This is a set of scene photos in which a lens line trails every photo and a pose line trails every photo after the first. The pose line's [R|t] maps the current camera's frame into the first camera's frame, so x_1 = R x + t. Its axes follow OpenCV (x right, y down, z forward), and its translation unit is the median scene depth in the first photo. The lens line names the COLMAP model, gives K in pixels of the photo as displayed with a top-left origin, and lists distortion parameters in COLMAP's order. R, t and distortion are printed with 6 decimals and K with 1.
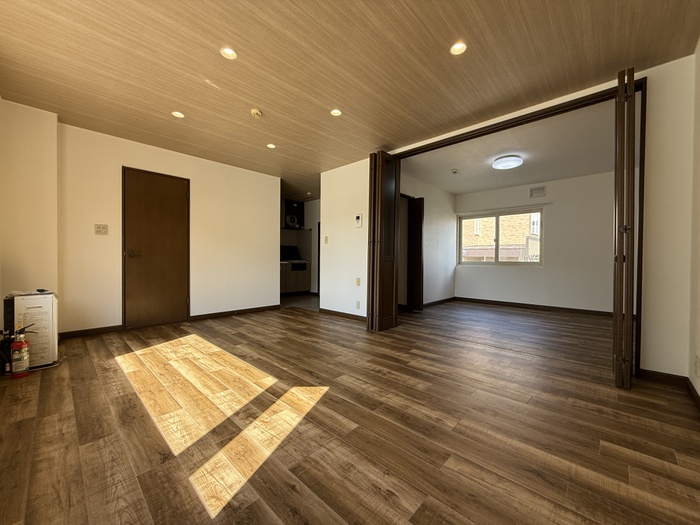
lens RADIAL K [[279.5, 0, 347.8], [0, 279.5, 261.5], [0, 0, 1]] dist [-0.002074, 0.000376]
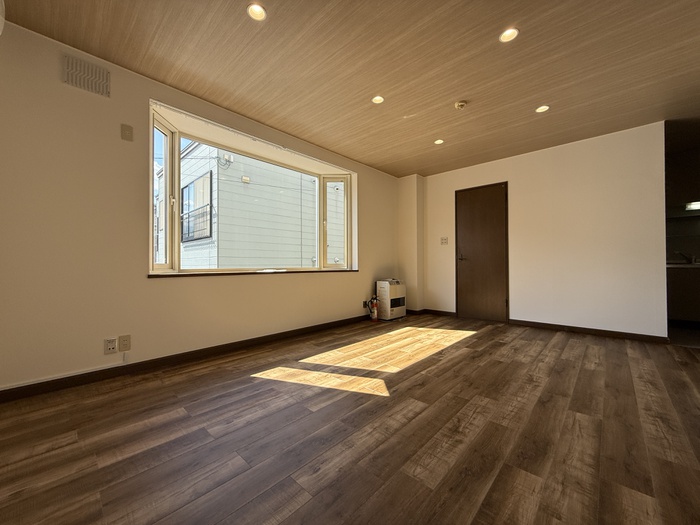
lens RADIAL K [[279.5, 0, 350.8], [0, 279.5, 262.0], [0, 0, 1]] dist [-0.002074, 0.000376]
pose [[0.009559, -0.016722, -0.999814, 0.691780], [-0.006513, 0.999838, -0.016784, 0.023476], [0.999933, 0.006672, 0.009449, 0.704118]]
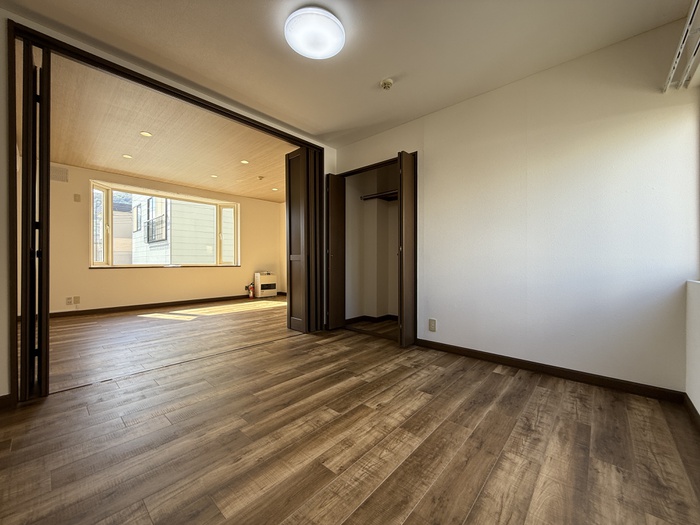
lens RADIAL K [[279.5, 0, 346.1], [0, 279.5, 257.4], [0, 0, 1]] dist [-0.002074, 0.000376]
pose [[0.020758, -0.021777, -0.999547, 1.666579], [-0.010382, 0.999704, -0.021996, 0.012976], [0.999731, 0.010834, 0.020526, 1.721514]]
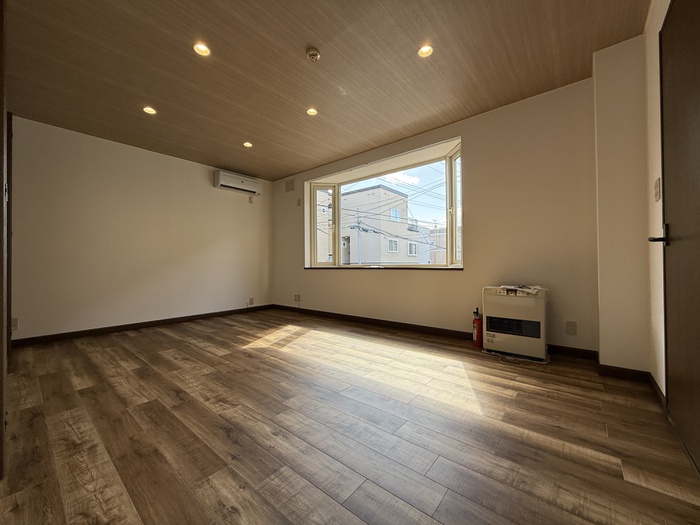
lens RADIAL K [[279.5, 0, 348.0], [0, 279.5, 261.0], [0, 0, 1]] dist [-0.002074, 0.000376]
pose [[-0.998050, 0.000084, -0.062413, -0.421391], [0.000216, 0.999998, -0.002105, 0.014009], [0.062413, -0.002114, -0.998048, 1.975665]]
